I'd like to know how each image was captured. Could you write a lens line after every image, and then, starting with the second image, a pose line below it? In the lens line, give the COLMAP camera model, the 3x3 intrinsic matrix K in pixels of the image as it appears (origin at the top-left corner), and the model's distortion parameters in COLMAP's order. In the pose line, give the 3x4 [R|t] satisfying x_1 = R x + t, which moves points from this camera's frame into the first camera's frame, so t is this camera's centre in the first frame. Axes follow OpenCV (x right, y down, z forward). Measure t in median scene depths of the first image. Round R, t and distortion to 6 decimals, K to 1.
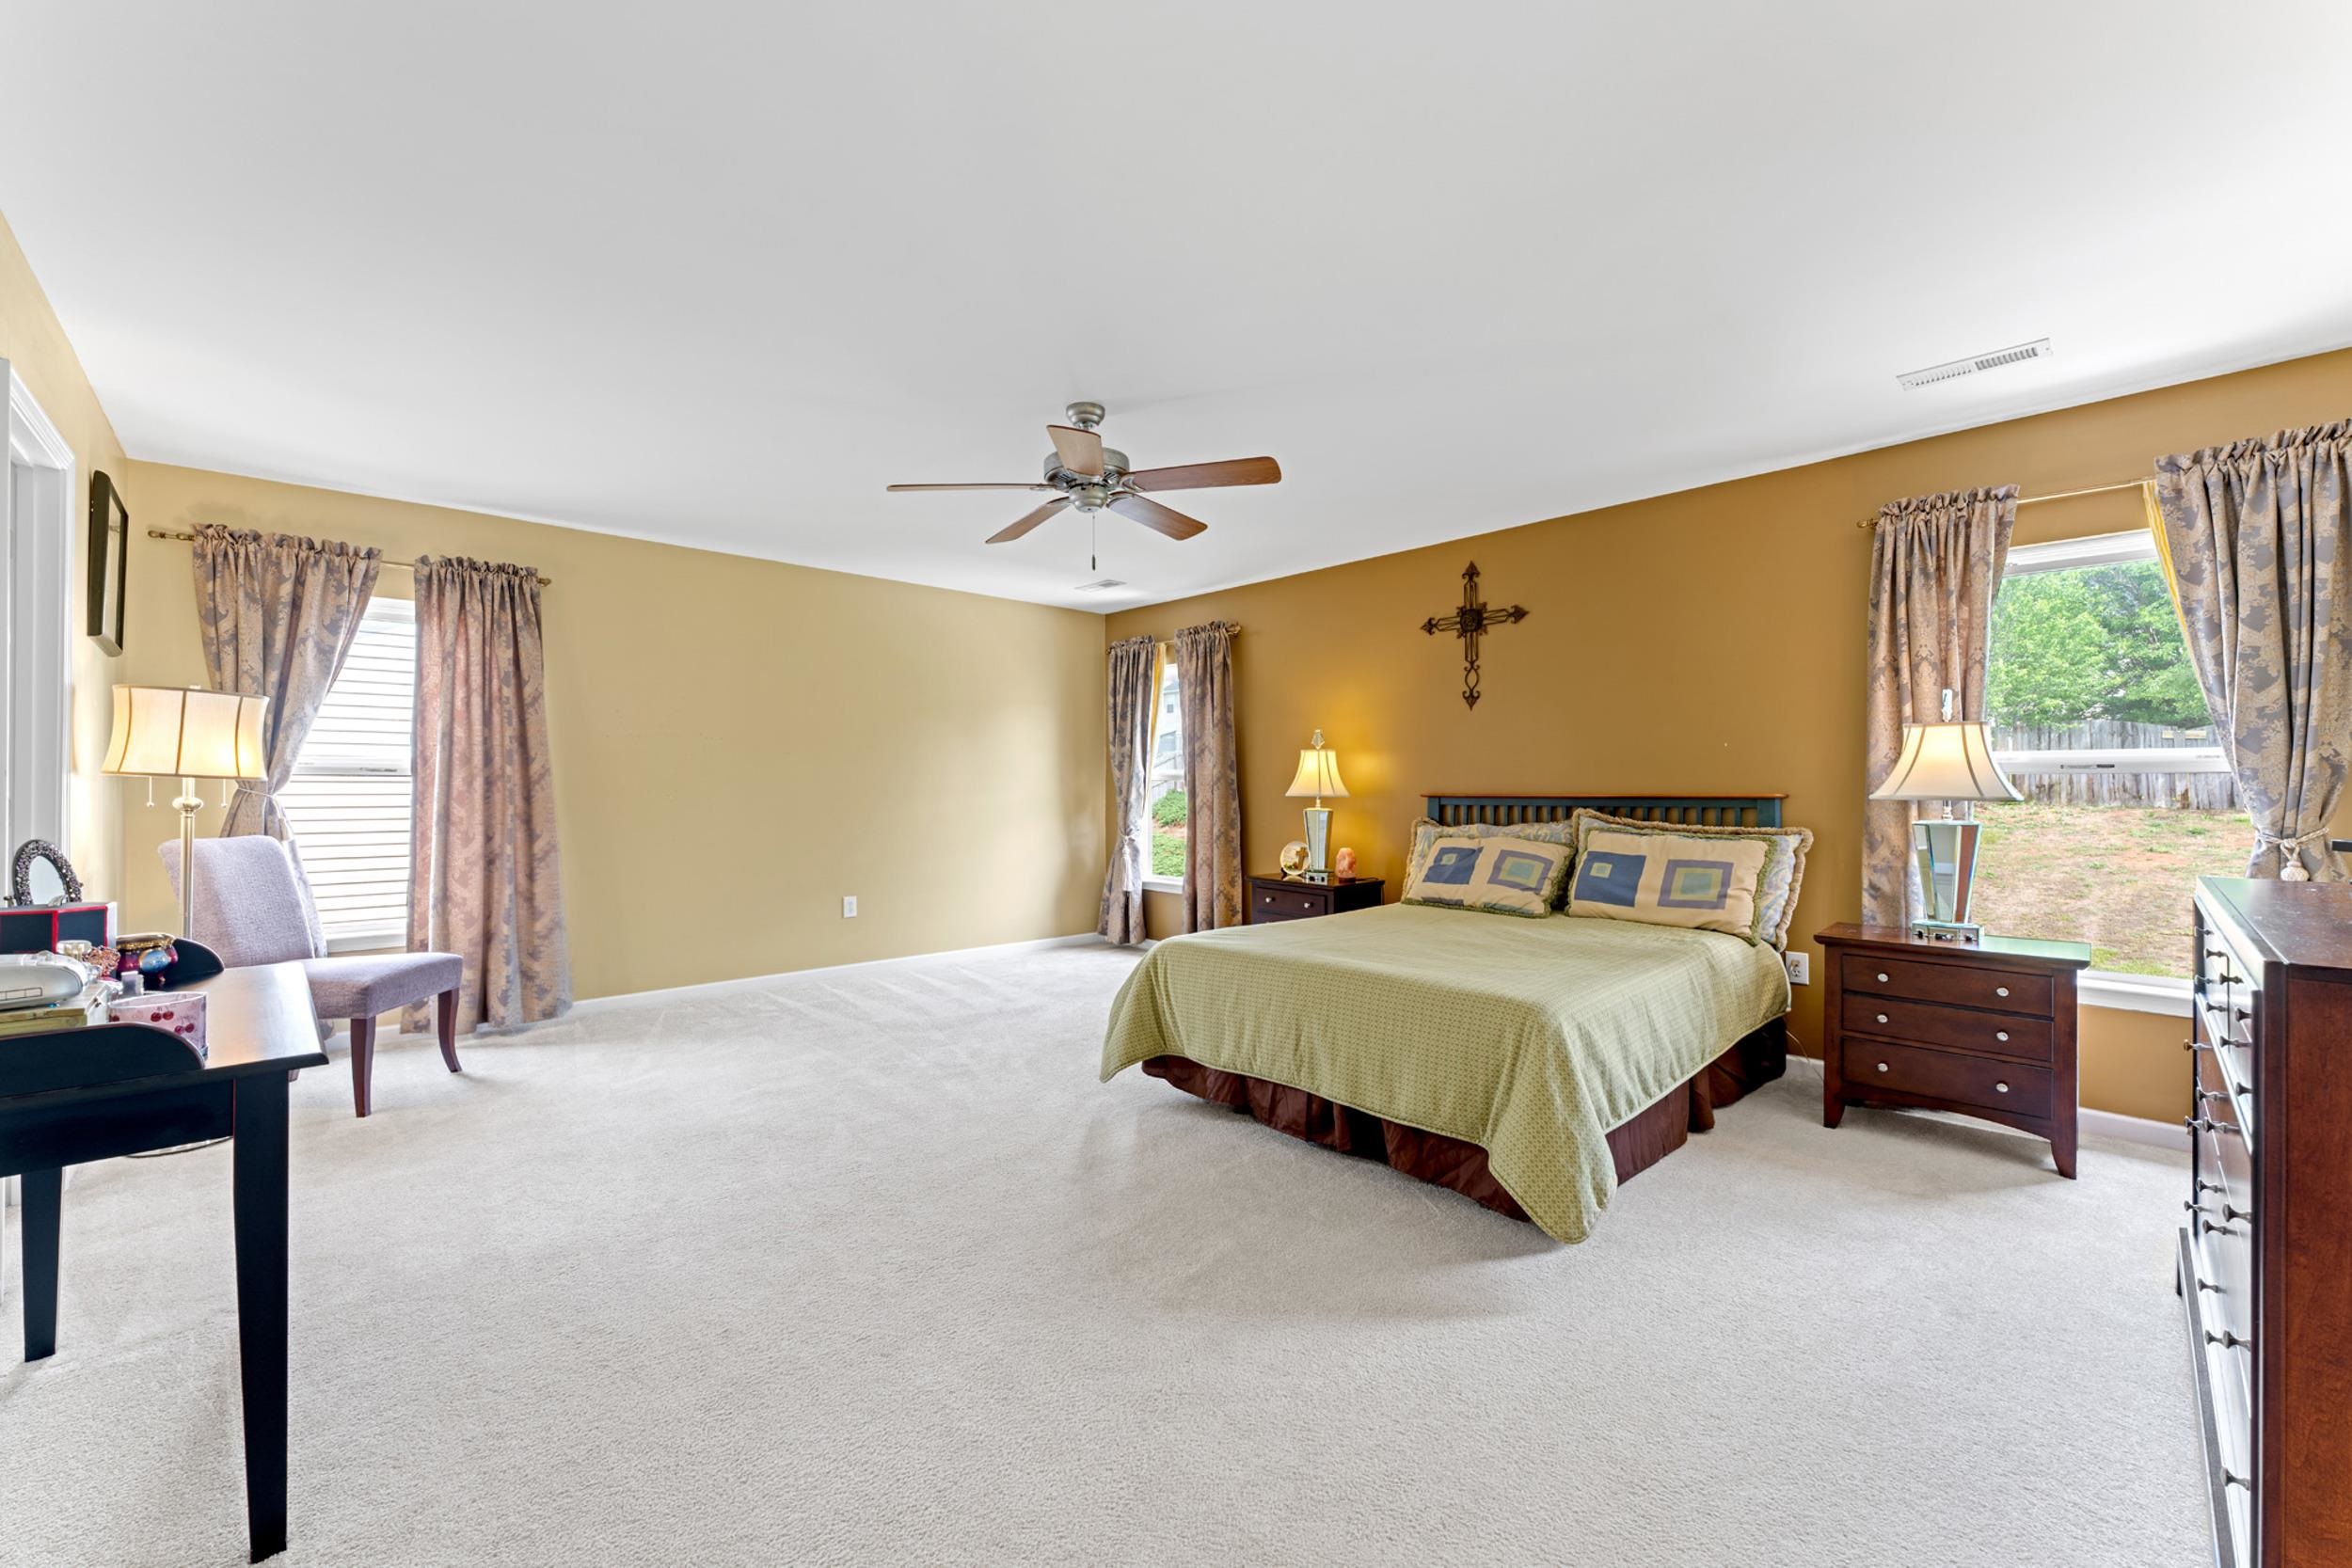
lens RADIAL K [[938.9, 0, 1173.8], [0, 938.9, 788.2], [0, 0, 1]] dist [-0.002985, -0.000070]
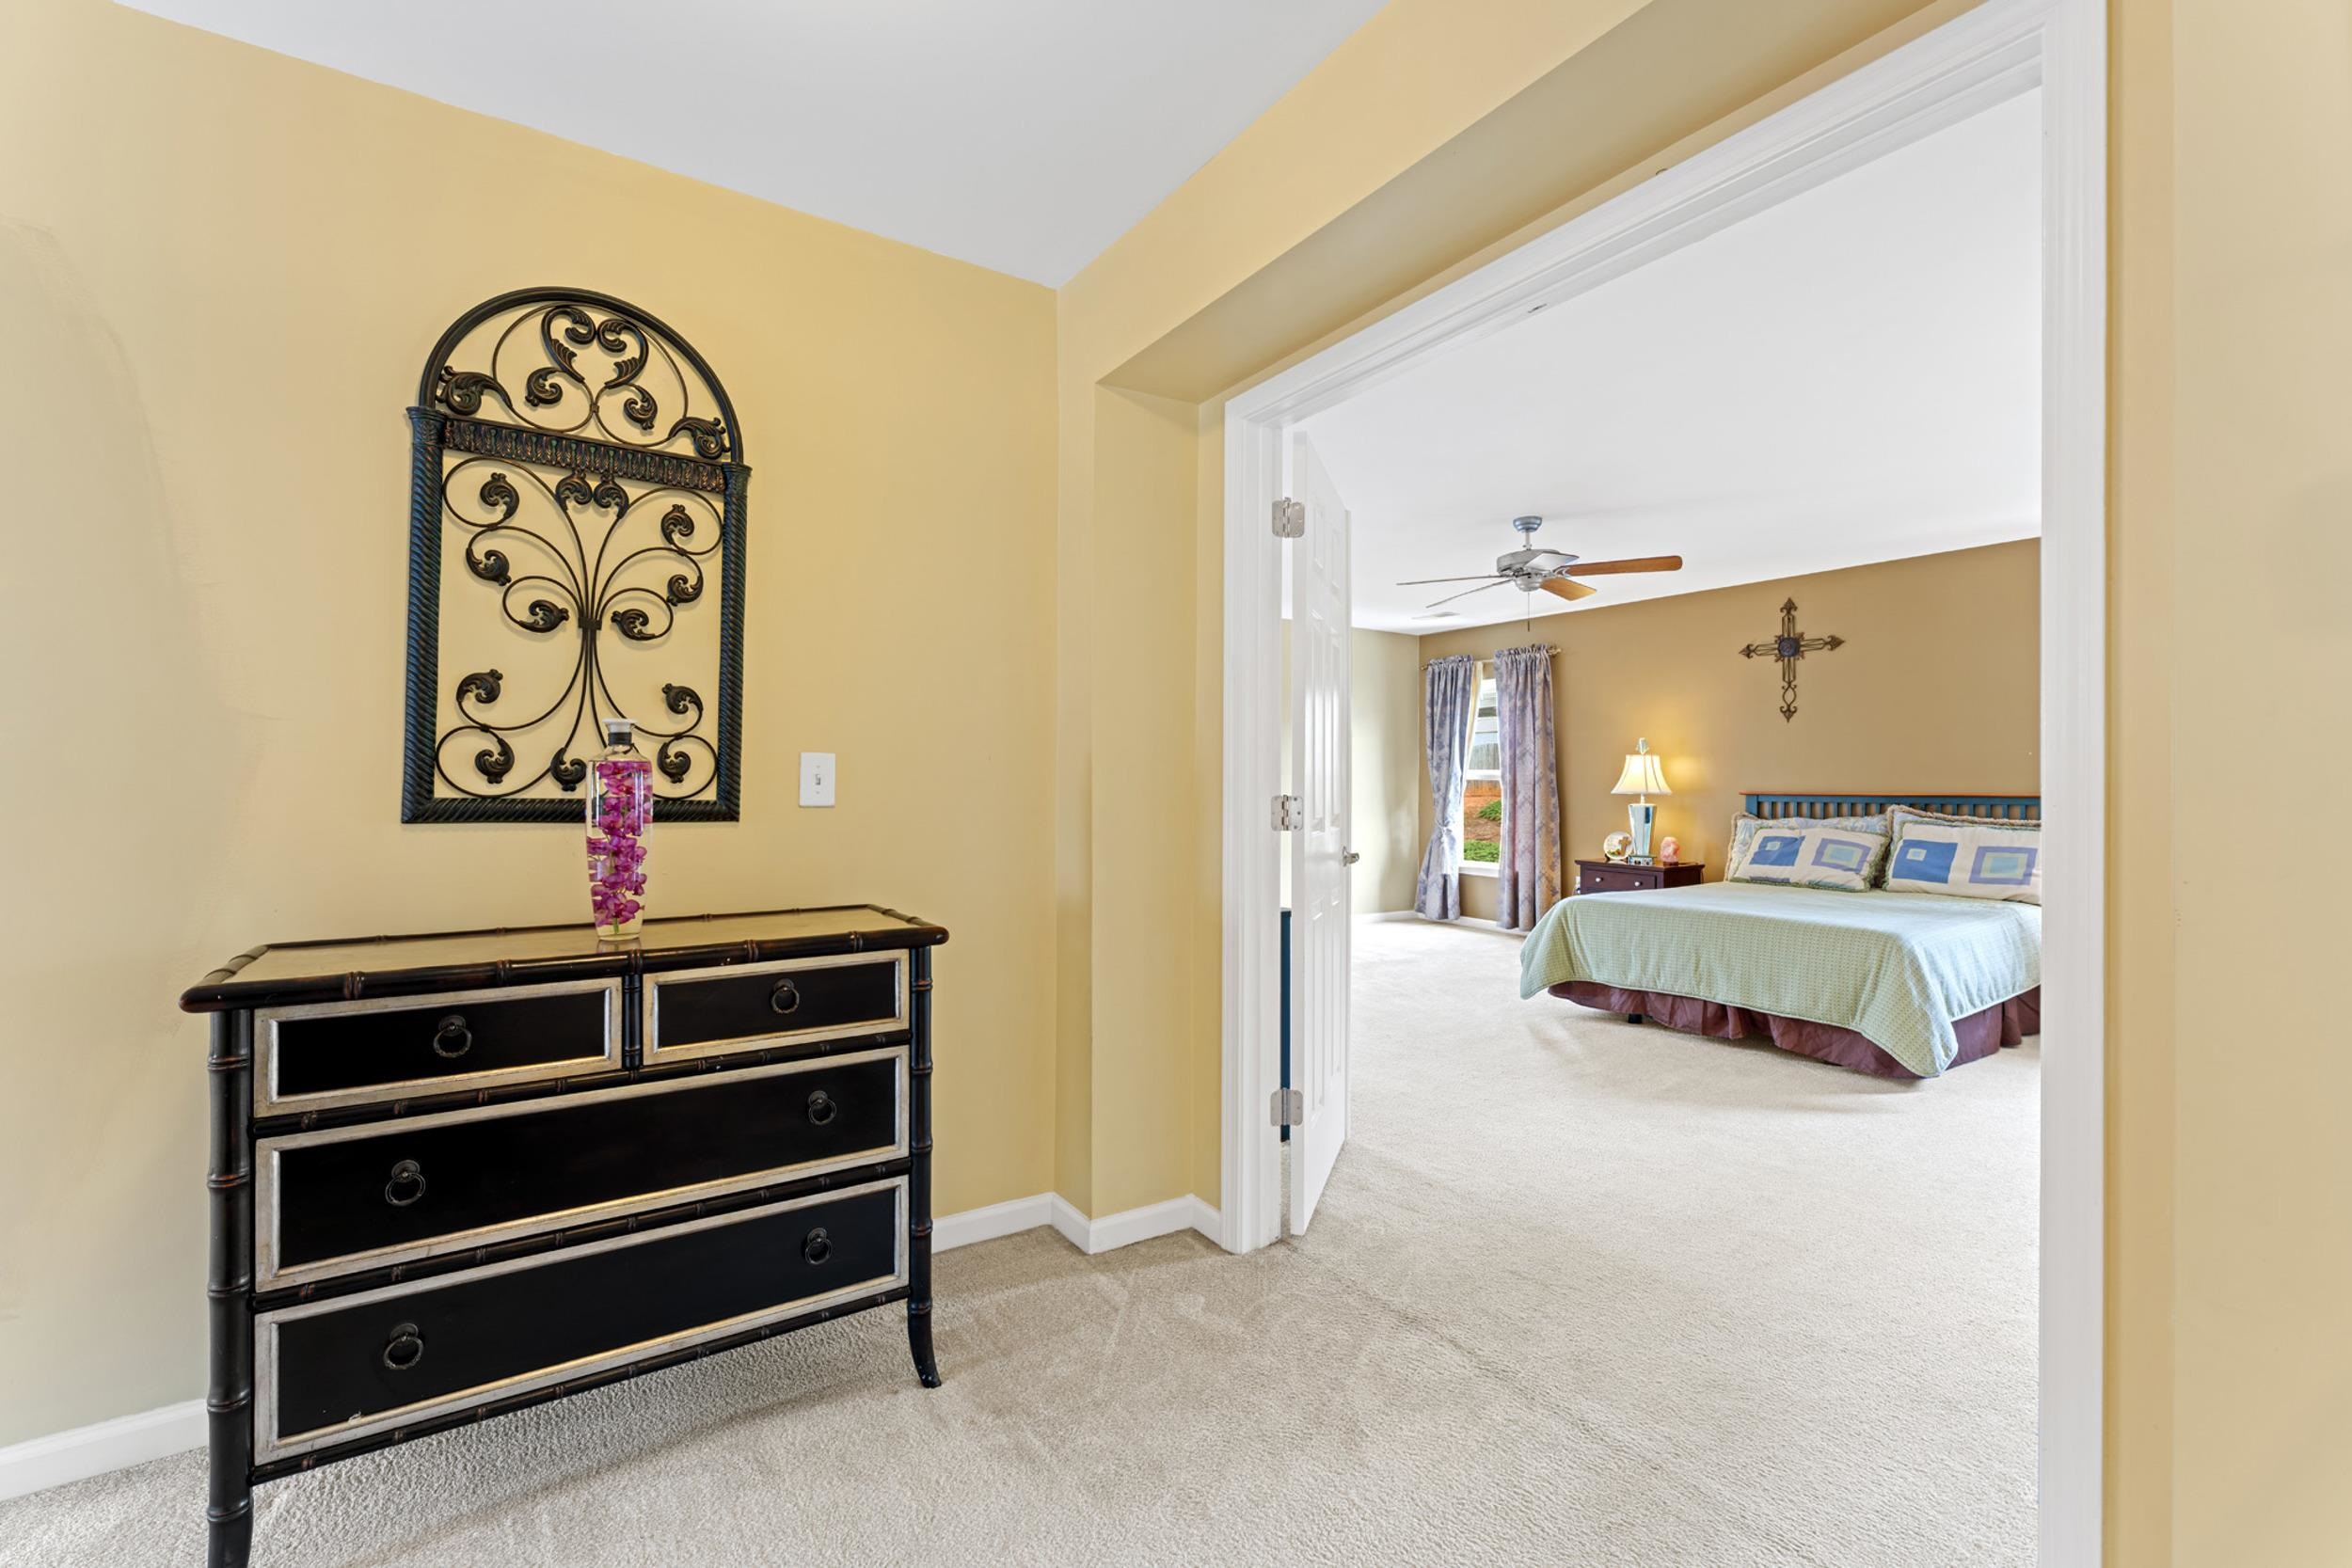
lens RADIAL K [[1002.4, 0, 1164.6], [0, 1002.4, 786.6], [0, 0, 1]] dist [-0.009672, -0.000239]
pose [[0.985633, 0.005879, -0.168799, -0.281766], [-0.005786, 0.999983, 0.001042, 0.002089], [0.168802, -0.000050, 0.985650, -0.434342]]
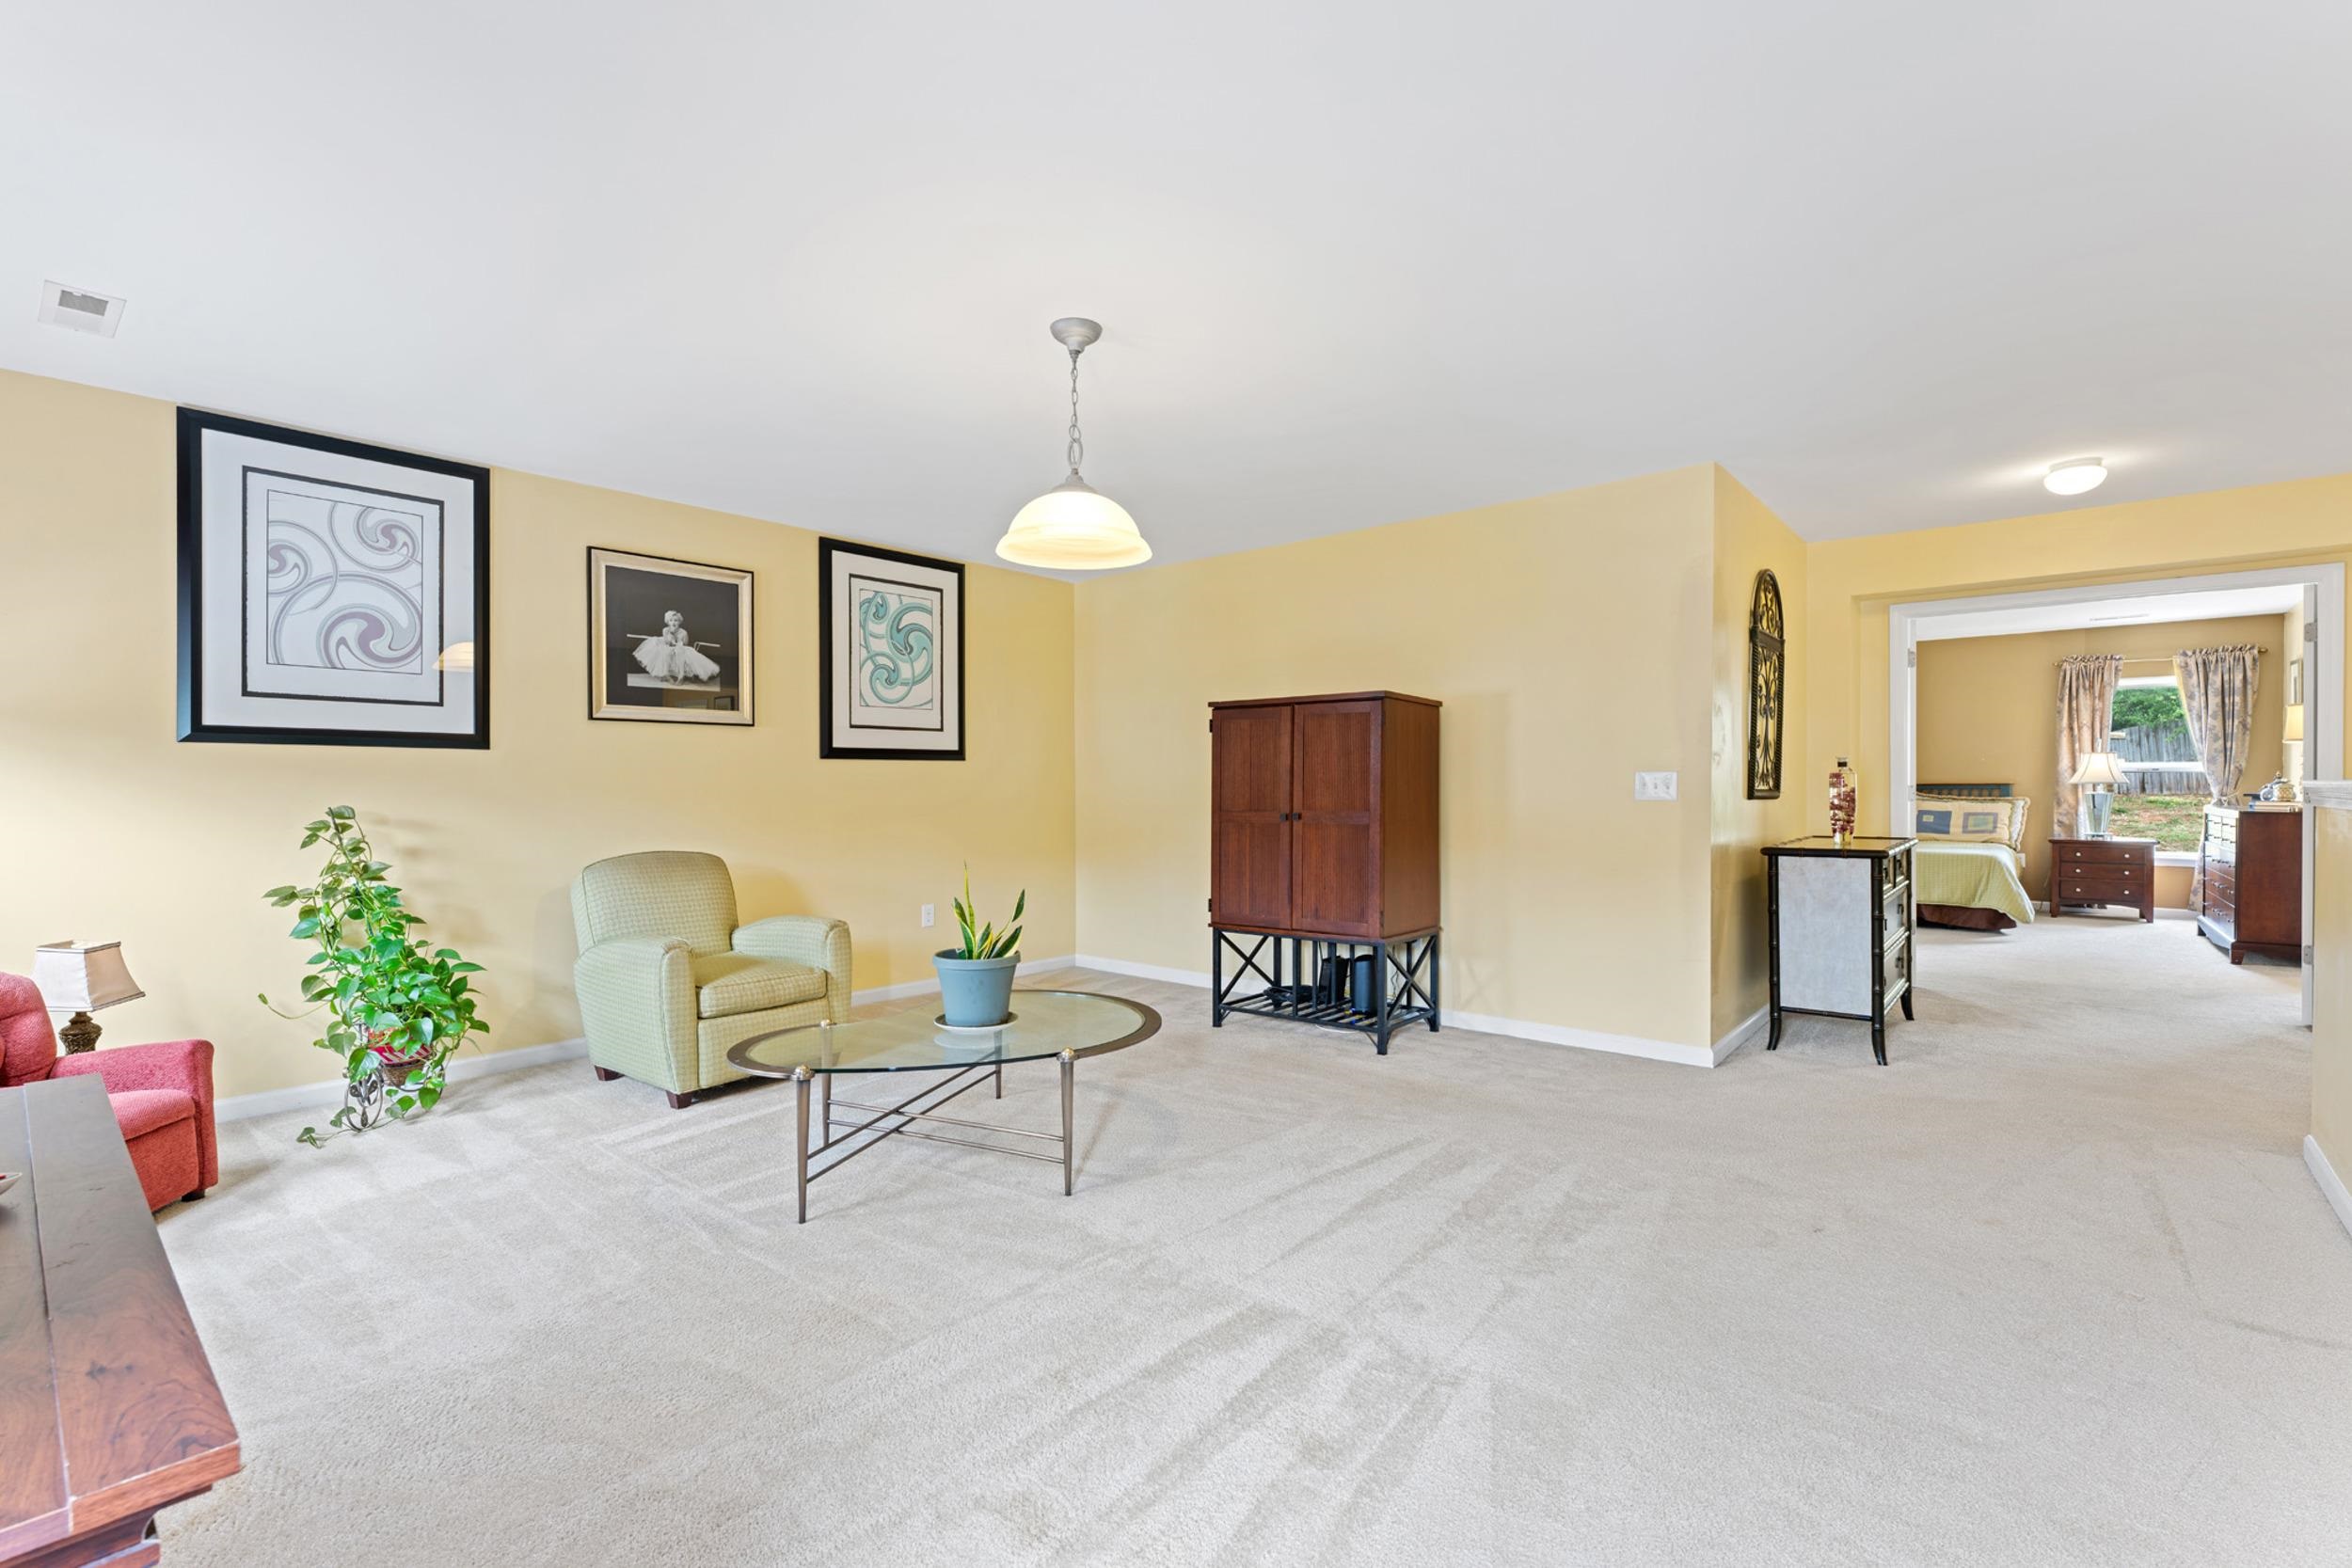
lens RADIAL K [[1002.4, 0, 1187.3], [0, 1002.4, 793.6], [0, 0, 1]] dist [-0.009672, -0.000239]
pose [[0.995605, -0.006337, 0.093441, -1.328141], [0.005083, 0.999894, 0.013644, -0.007164], [-0.093518, -0.013109, 0.995531, -1.013596]]
